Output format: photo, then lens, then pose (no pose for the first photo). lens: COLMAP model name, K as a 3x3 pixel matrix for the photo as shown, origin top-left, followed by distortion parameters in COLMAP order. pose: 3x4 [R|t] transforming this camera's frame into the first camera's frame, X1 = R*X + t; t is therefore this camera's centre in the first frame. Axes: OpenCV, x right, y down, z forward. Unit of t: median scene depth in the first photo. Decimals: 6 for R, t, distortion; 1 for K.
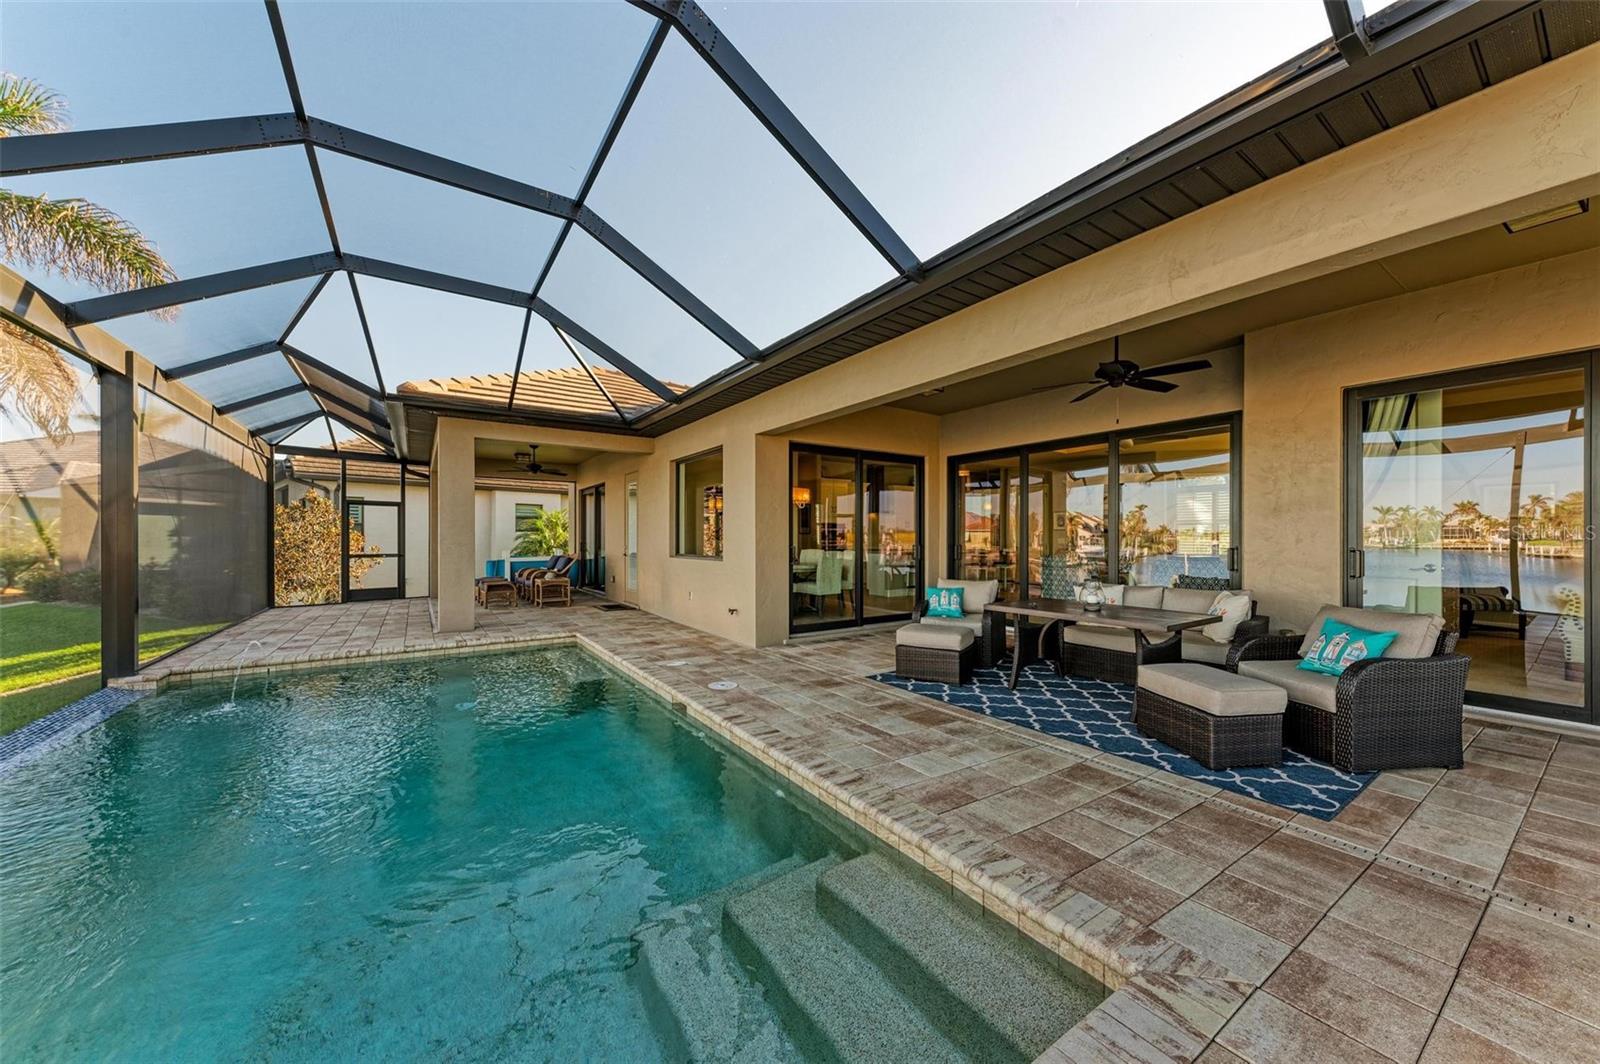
lens RADIAL K [[566.9, 0, 801.0], [0, 566.9, 538.1], [0, 0, 1]] dist [0.018952, -0.004225]
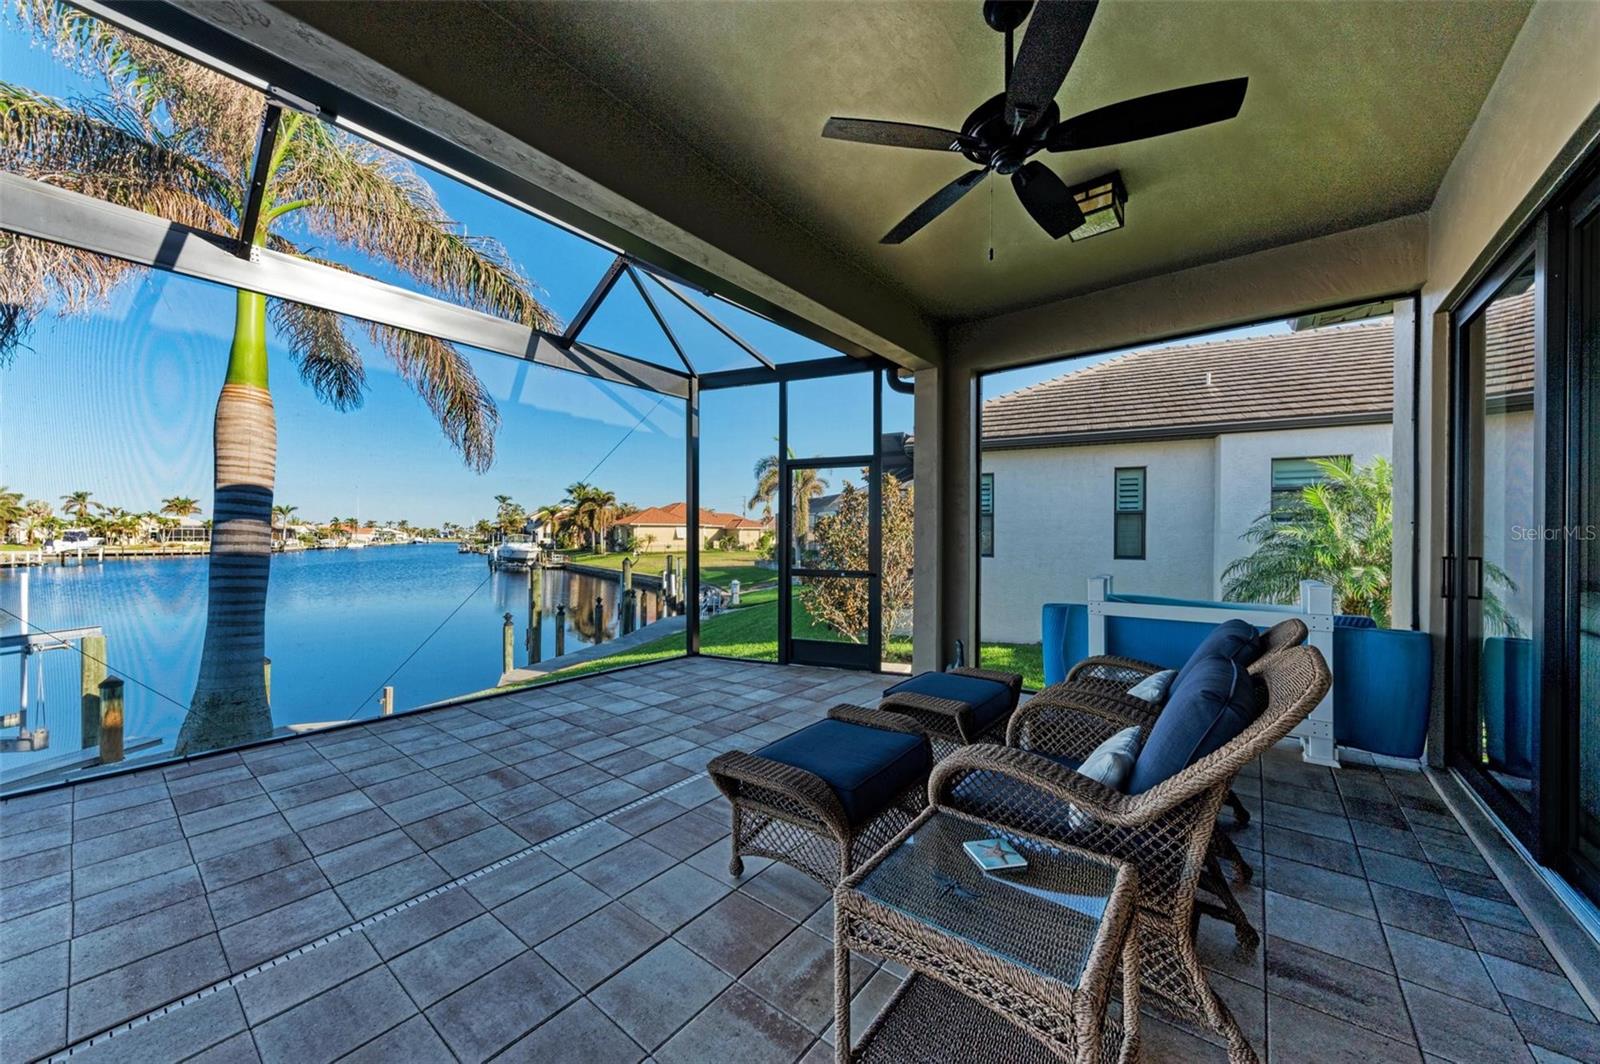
lens RADIAL K [[566.9, 0, 801.0], [0, 566.9, 538.1], [0, 0, 1]] dist [0.018952, -0.004225]
pose [[0.299496, 0.002777, -0.954093, -0.486969], [-0.000627, 0.999996, 0.002714, 0.000051], [0.954097, -0.000214, 0.299497, 1.355197]]
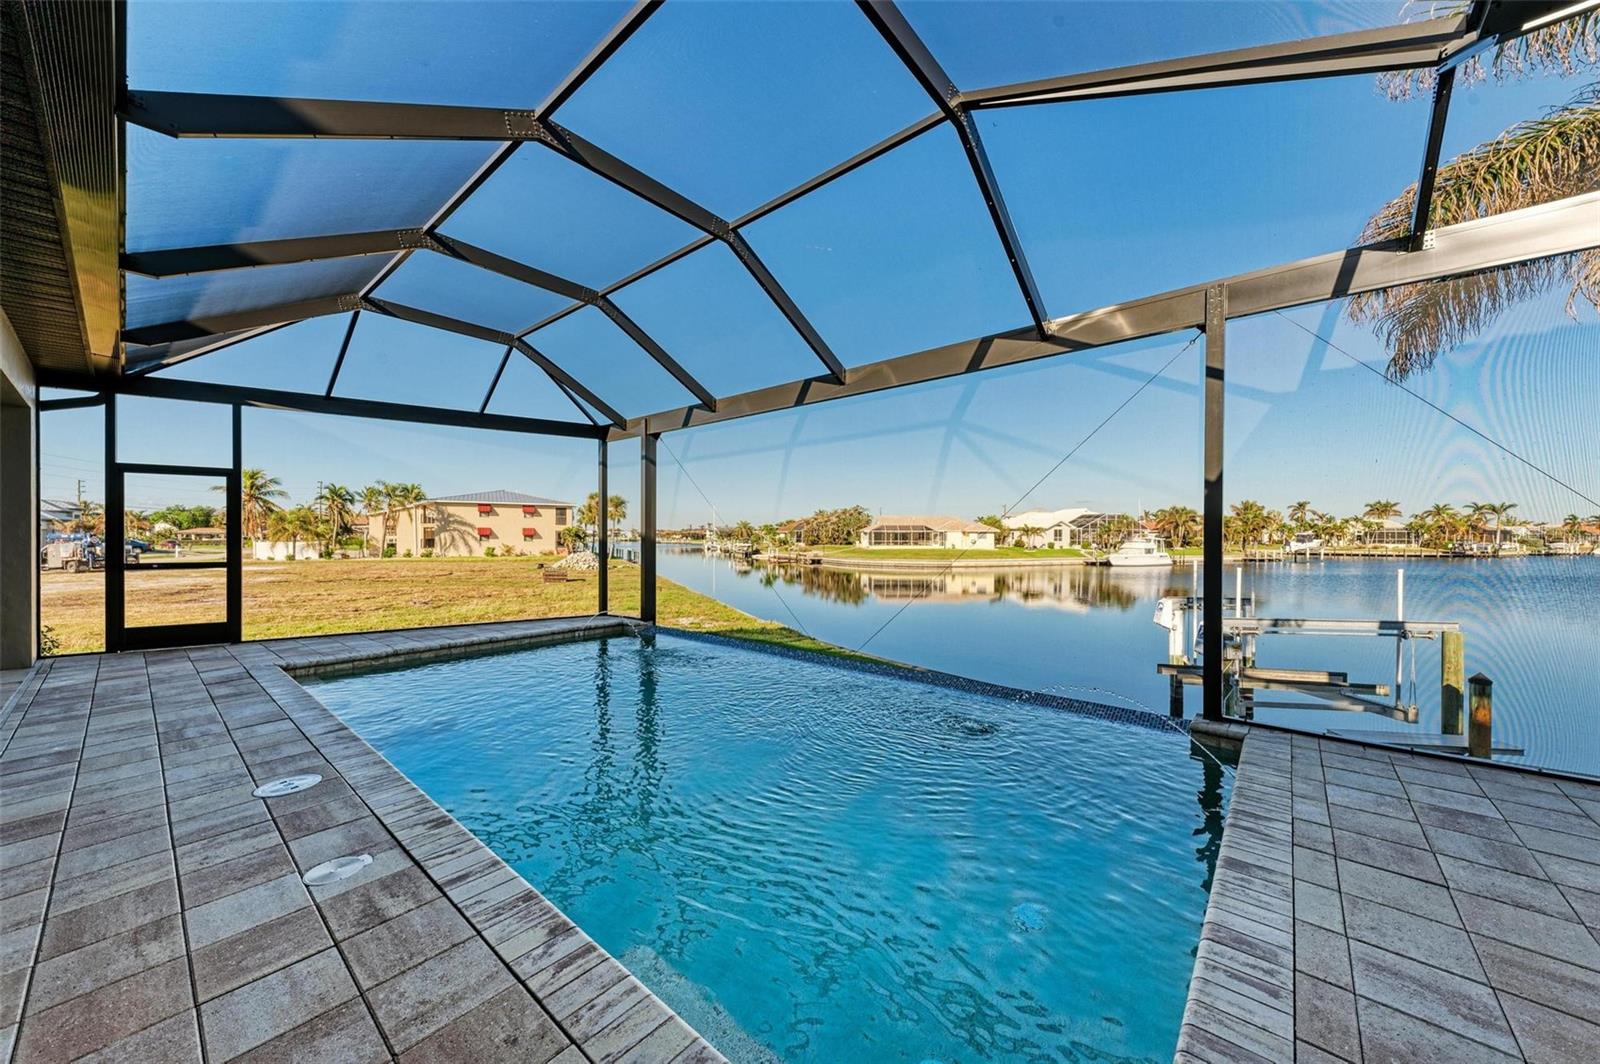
lens RADIAL K [[566.9, 0, 801.0], [0, 566.9, 538.1], [0, 0, 1]] dist [0.018952, -0.004225]
pose [[-0.963622, -0.002724, -0.267256, -0.328963], [-0.003609, 0.999990, 0.002820, 0.001374], [0.267245, 0.003682, -0.963621, 1.160277]]
